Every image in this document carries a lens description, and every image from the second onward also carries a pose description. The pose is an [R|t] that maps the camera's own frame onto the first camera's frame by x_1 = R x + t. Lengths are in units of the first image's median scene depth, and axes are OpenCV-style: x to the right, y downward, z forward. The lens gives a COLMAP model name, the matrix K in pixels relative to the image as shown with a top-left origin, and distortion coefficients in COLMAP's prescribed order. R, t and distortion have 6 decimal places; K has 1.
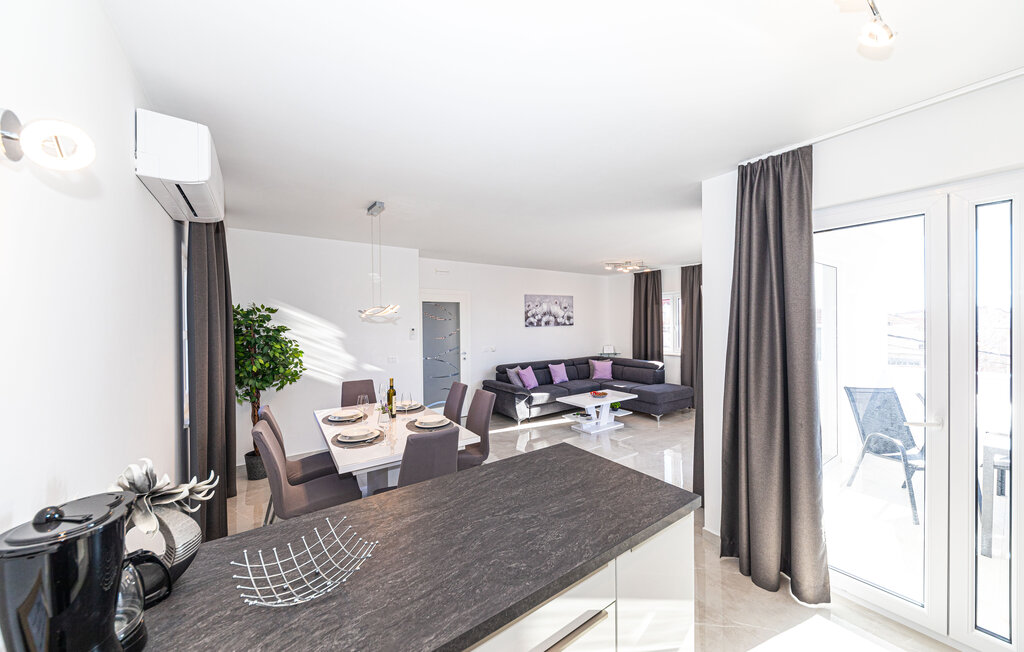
lens RADIAL K [[364.1, 0, 536.9], [0, 364.1, 321.4], [0, 0, 1]] dist [0.003111, 0.000061]
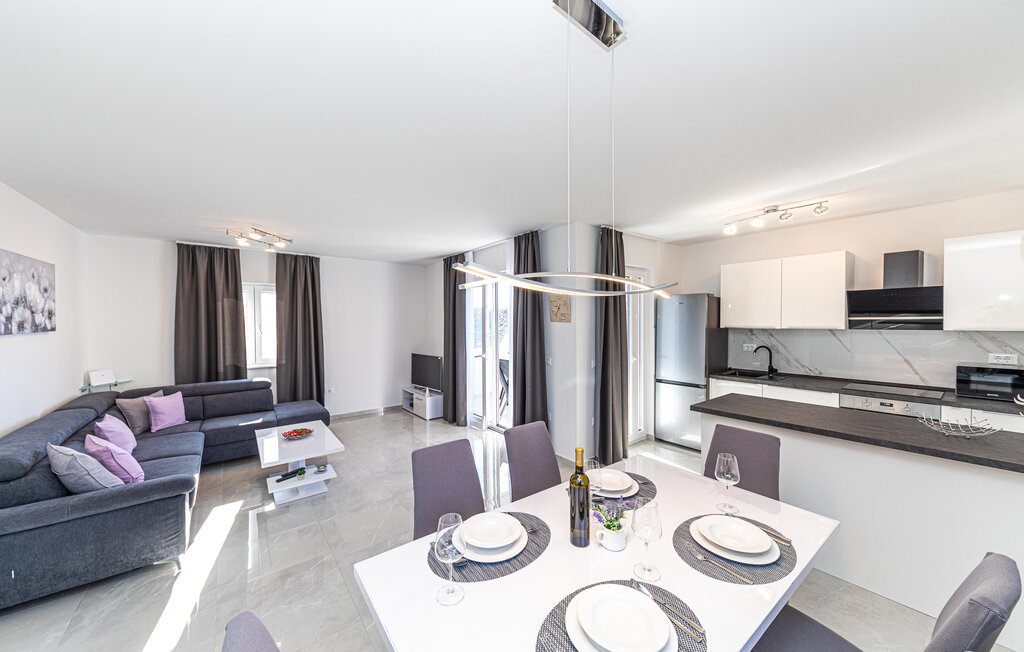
lens RADIAL K [[364.1, 0, 510.9], [0, 364.1, 327.0], [0, 0, 1]] dist [0.003111, 0.000061]
pose [[-0.002921, -0.007153, 0.999970, -0.374646], [0.005379, 0.999960, 0.007168, 0.005881], [-0.999981, 0.005400, -0.002883, 0.489461]]
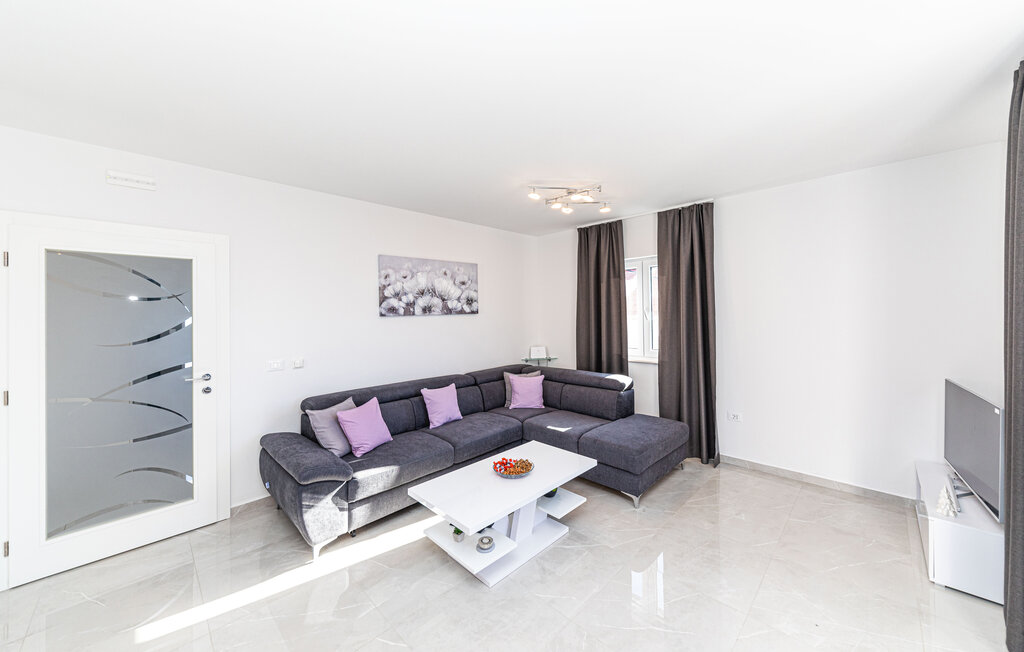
lens RADIAL K [[364.1, 0, 527.5], [0, 364.1, 310.8], [0, 0, 1]] dist [0.003111, 0.000061]
pose [[0.988117, -0.004498, 0.153641, 0.096289], [0.005683, 0.999957, -0.007270, 0.011827], [-0.153601, 0.008057, 0.988100, 0.444081]]
